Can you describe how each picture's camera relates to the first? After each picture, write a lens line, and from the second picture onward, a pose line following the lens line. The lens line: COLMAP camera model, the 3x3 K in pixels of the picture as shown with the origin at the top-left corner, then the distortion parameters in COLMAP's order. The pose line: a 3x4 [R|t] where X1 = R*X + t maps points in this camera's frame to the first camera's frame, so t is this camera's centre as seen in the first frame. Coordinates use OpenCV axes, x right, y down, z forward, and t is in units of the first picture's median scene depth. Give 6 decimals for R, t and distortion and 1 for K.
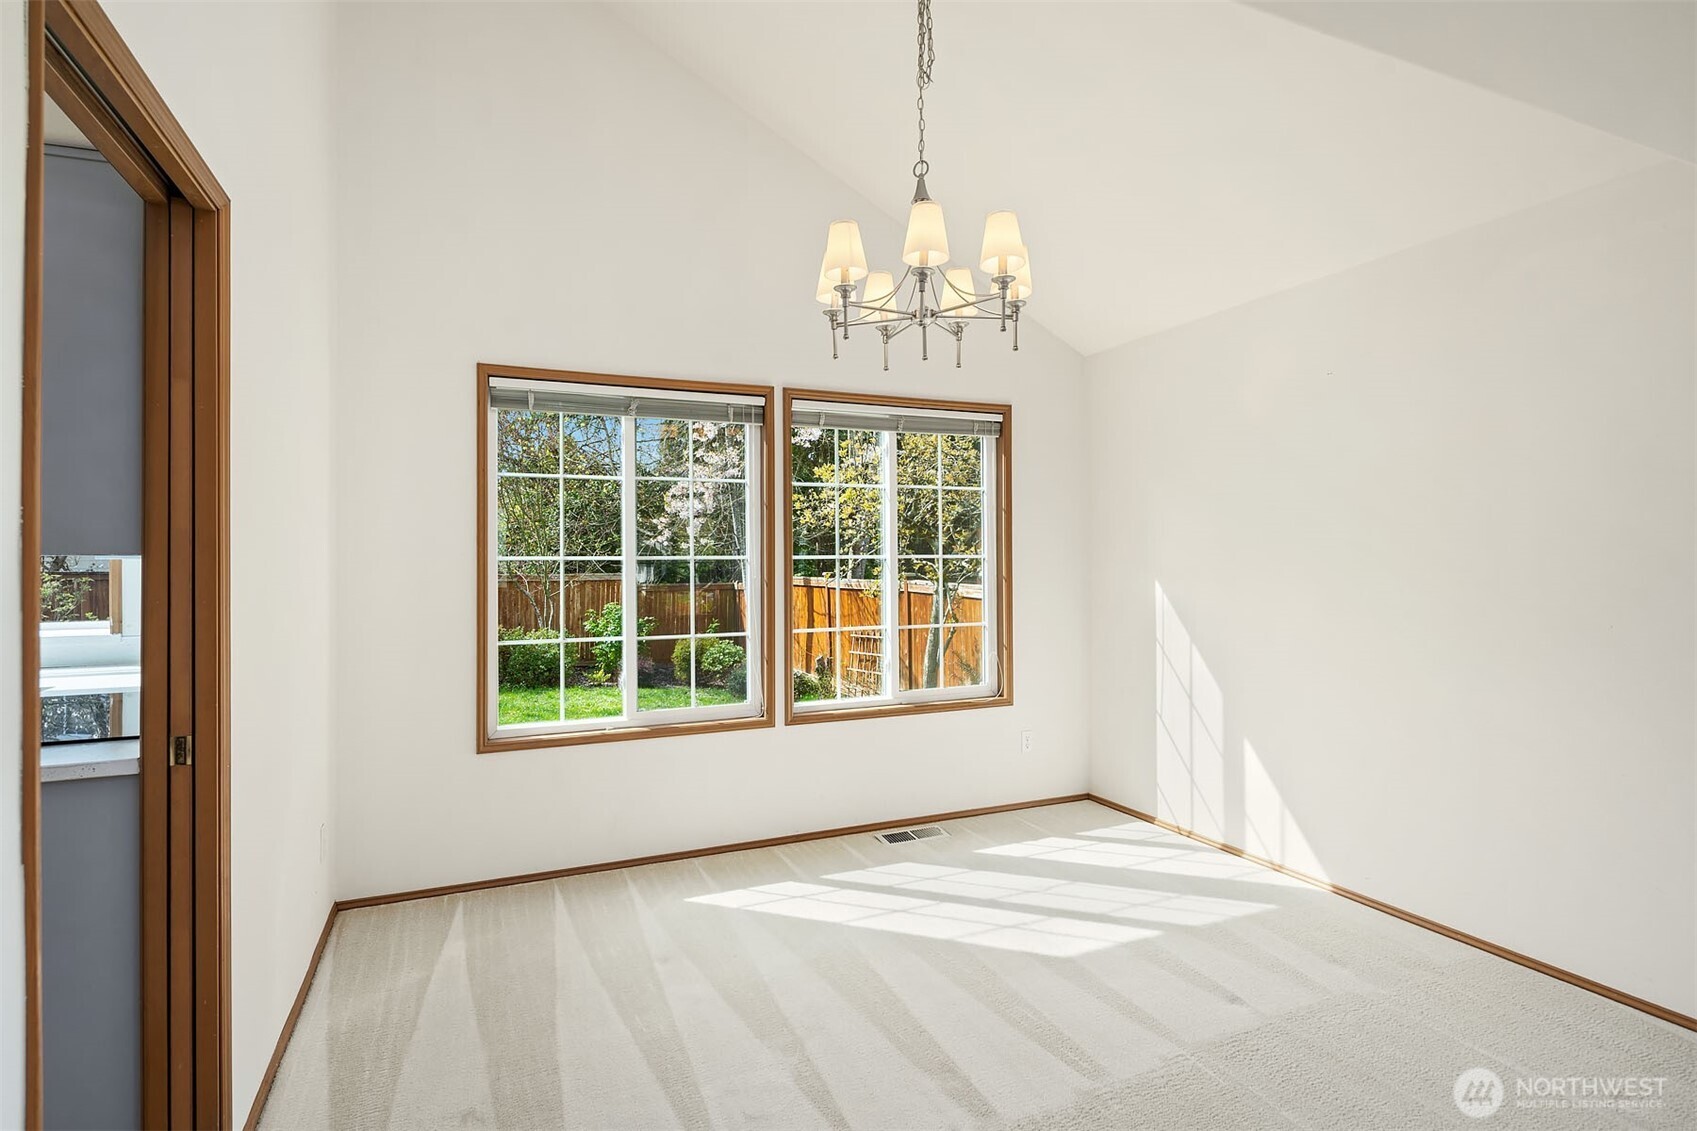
lens RADIAL K [[833.2, 0, 816.4], [0, 833.2, 554.7], [0, 0, 1]] dist [0.000677, 0.000170]
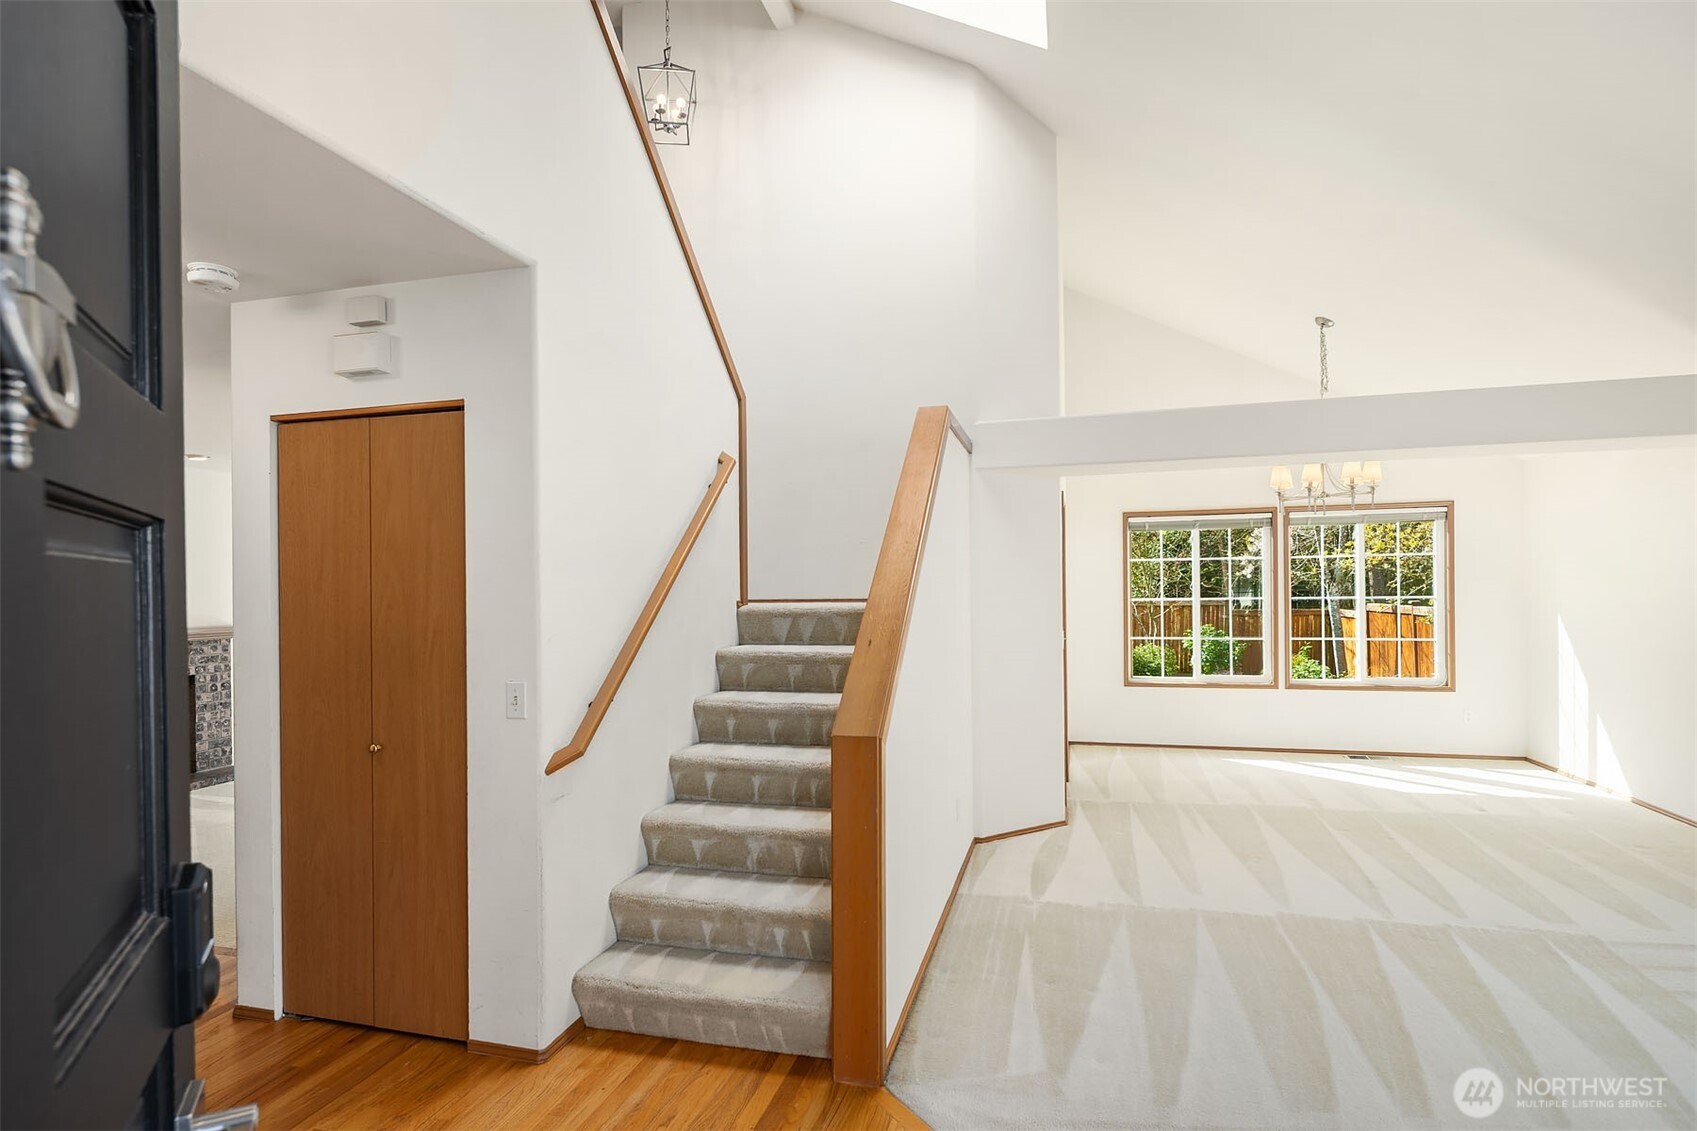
lens RADIAL K [[867.8, 0, 844.8], [0, 867.8, 592.6], [0, 0, 1]] dist [0.000401, -0.000399]
pose [[0.797963, -0.000015, -0.602707, 0.353750], [0.012281, 0.999793, 0.016235, -0.055056], [0.602582, -0.020357, 0.797797, -1.158108]]
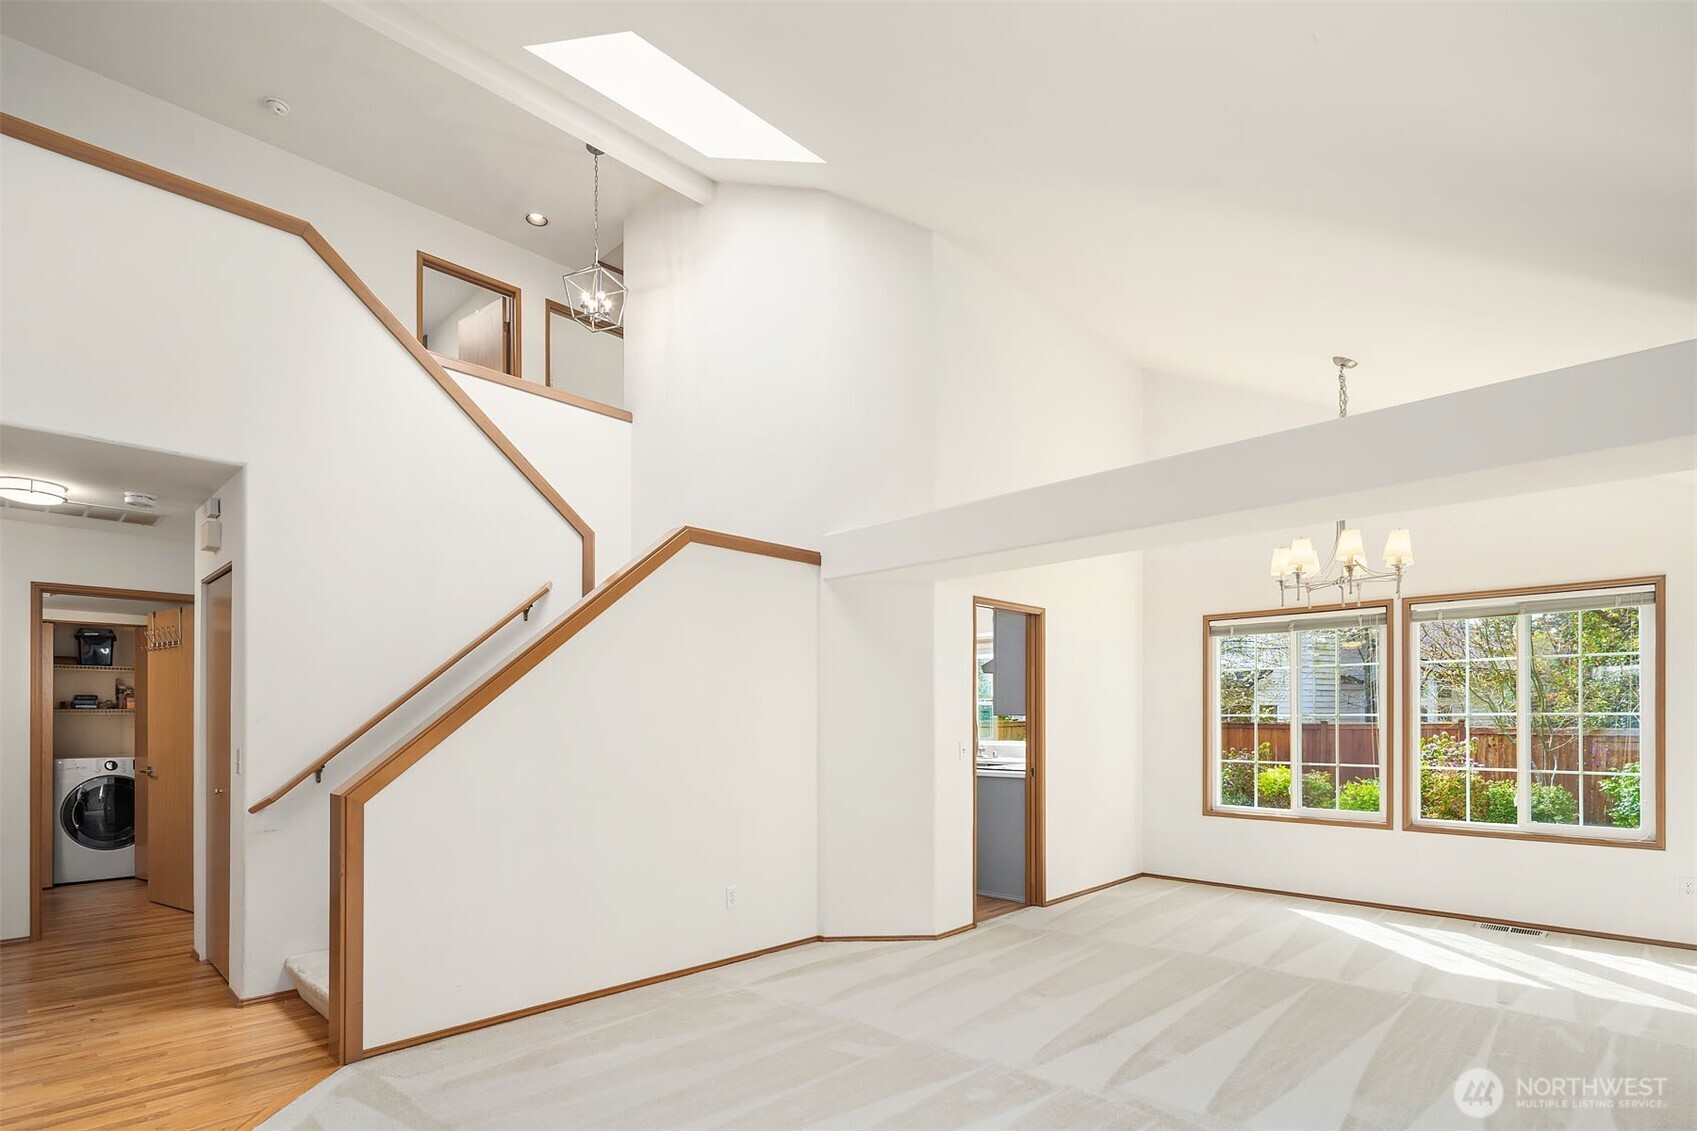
lens RADIAL K [[845.7, 0, 854.4], [0, 845.7, 716.5], [0, 0, 1]] dist [-0.004106, -0.000428]
pose [[0.402842, 0.003837, -0.915262, 0.949132], [0.008103, 0.999937, 0.007759, -0.013885], [0.915234, -0.010542, 0.402785, -0.481028]]
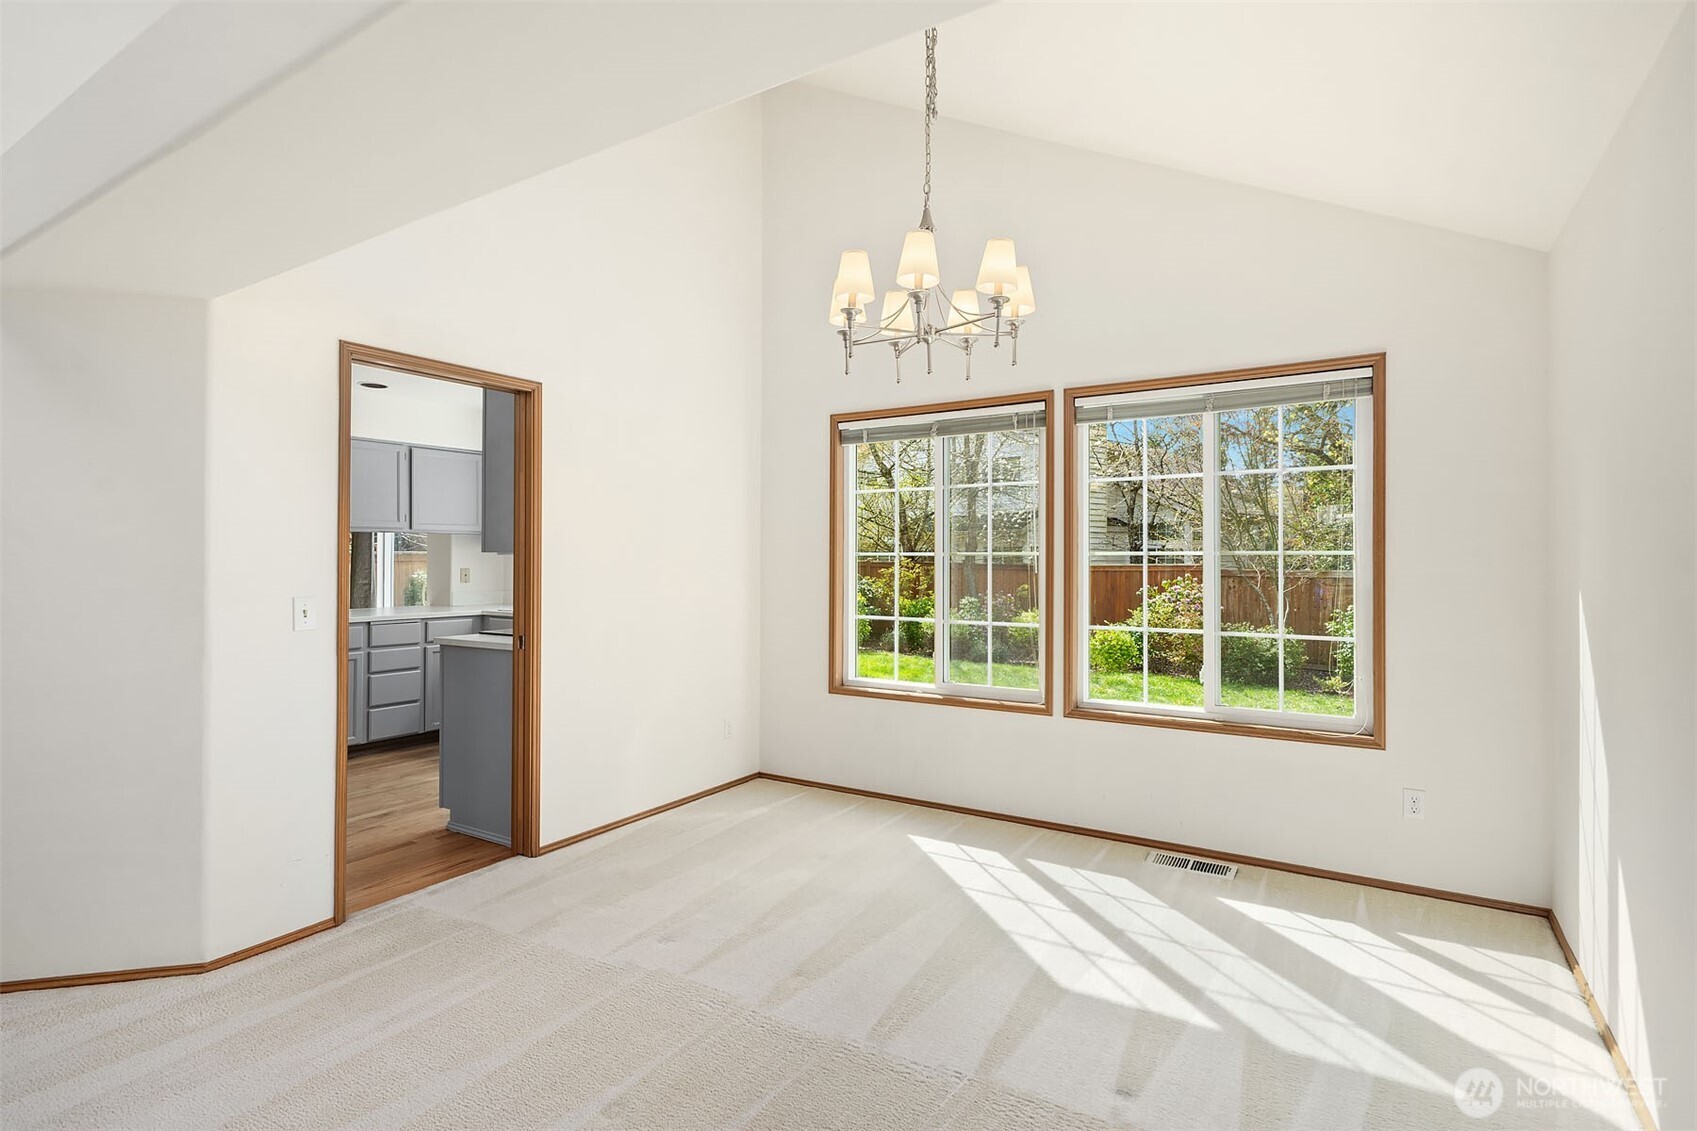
lens RADIAL K [[827.1, 0, 852.7], [0, 827.1, 552.1], [0, 0, 1]] dist [0.002034, 0.000350]
pose [[0.575085, 0.000836, -0.818093, 0.664813], [0.002487, 0.999993, 0.002770, -0.002371], [0.818090, -0.003628, 0.575079, 0.203450]]
